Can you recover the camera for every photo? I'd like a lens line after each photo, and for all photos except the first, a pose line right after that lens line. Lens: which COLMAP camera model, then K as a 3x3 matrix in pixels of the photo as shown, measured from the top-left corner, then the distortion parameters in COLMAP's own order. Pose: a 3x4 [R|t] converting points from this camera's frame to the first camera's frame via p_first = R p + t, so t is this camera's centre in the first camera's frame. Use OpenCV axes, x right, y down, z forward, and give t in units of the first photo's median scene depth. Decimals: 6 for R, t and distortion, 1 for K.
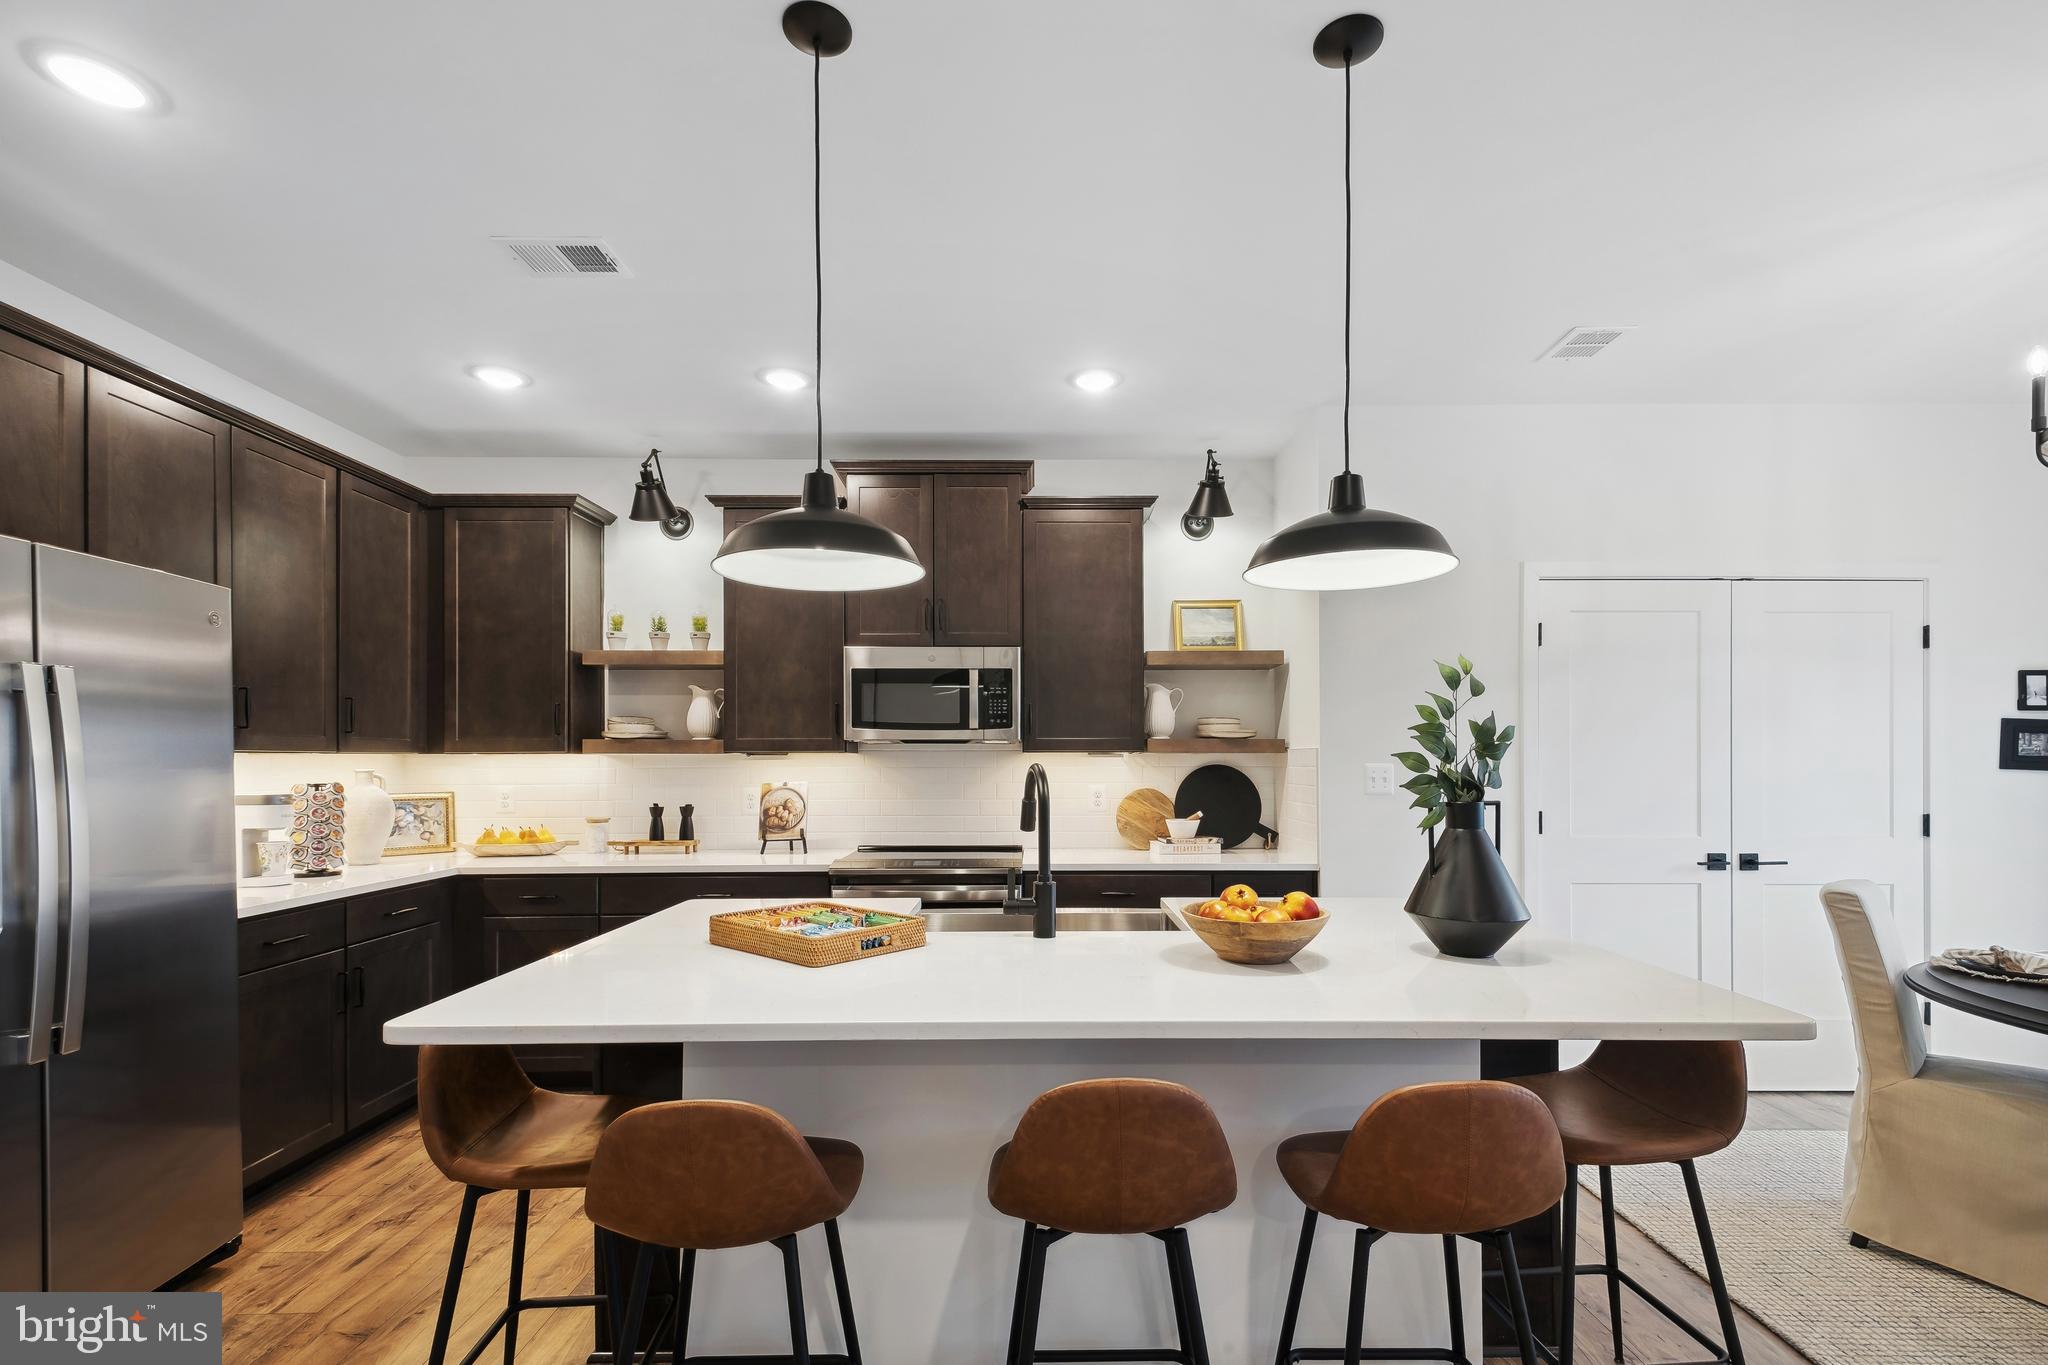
lens RADIAL K [[898.5, 0, 1067.4], [0, 898.5, 758.6], [0, 0, 1]] dist [-0.001136, 0.000507]
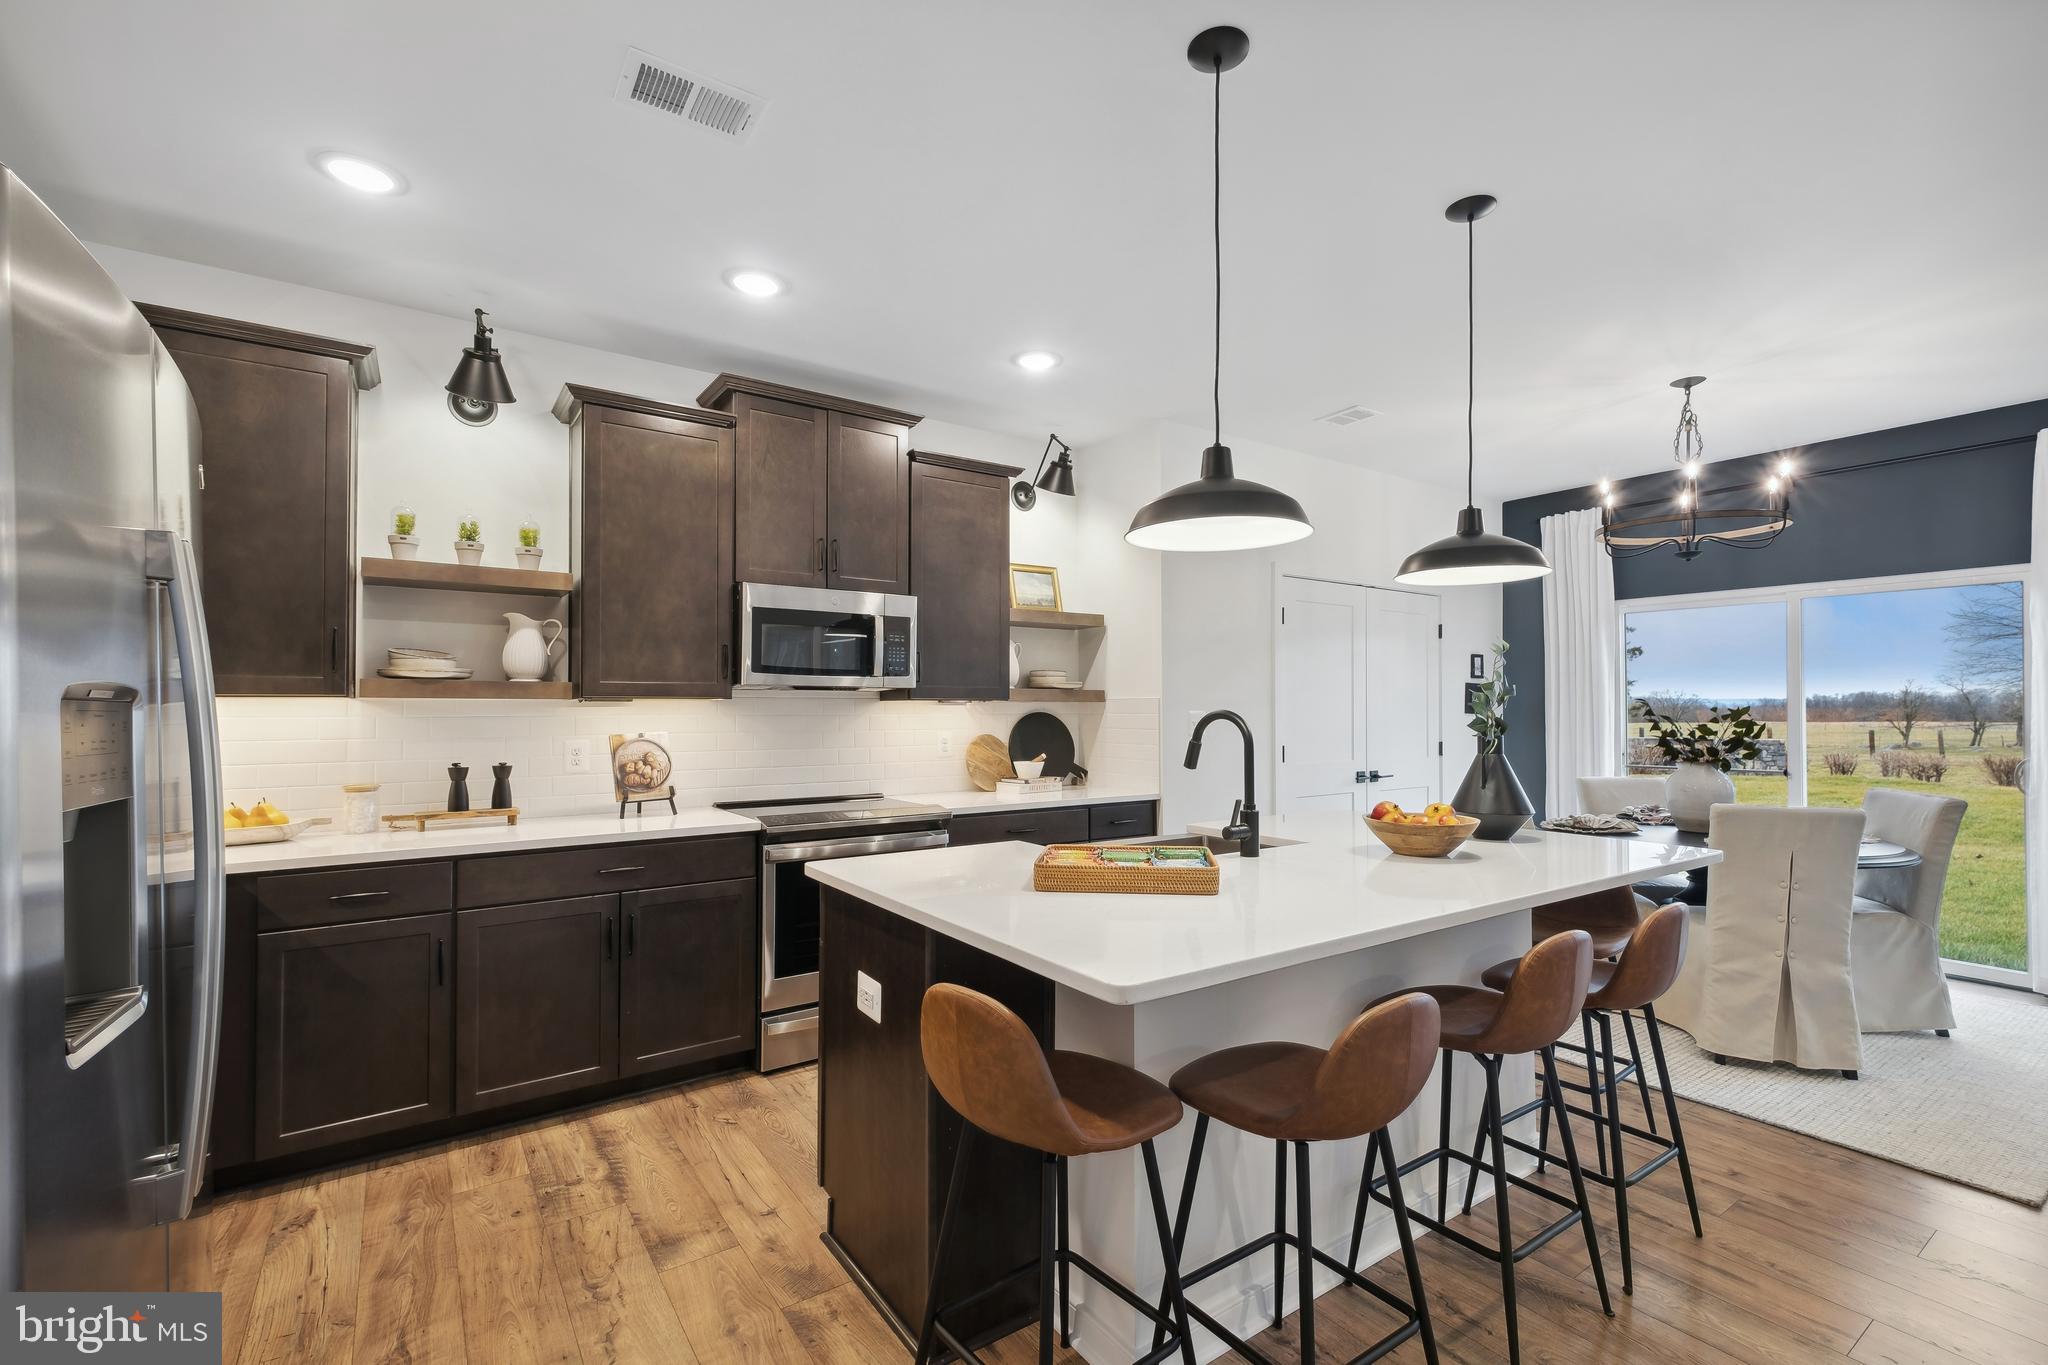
lens RADIAL K [[898.5, 0, 1004.6], [0, 898.5, 692.8], [0, 0, 1]] dist [-0.001136, 0.000507]
pose [[0.826004, 0.010284, 0.563570, -0.516583], [-0.002238, 0.999886, -0.014966, 0.000040], [-0.563660, 0.011101, 0.825933, 0.099211]]
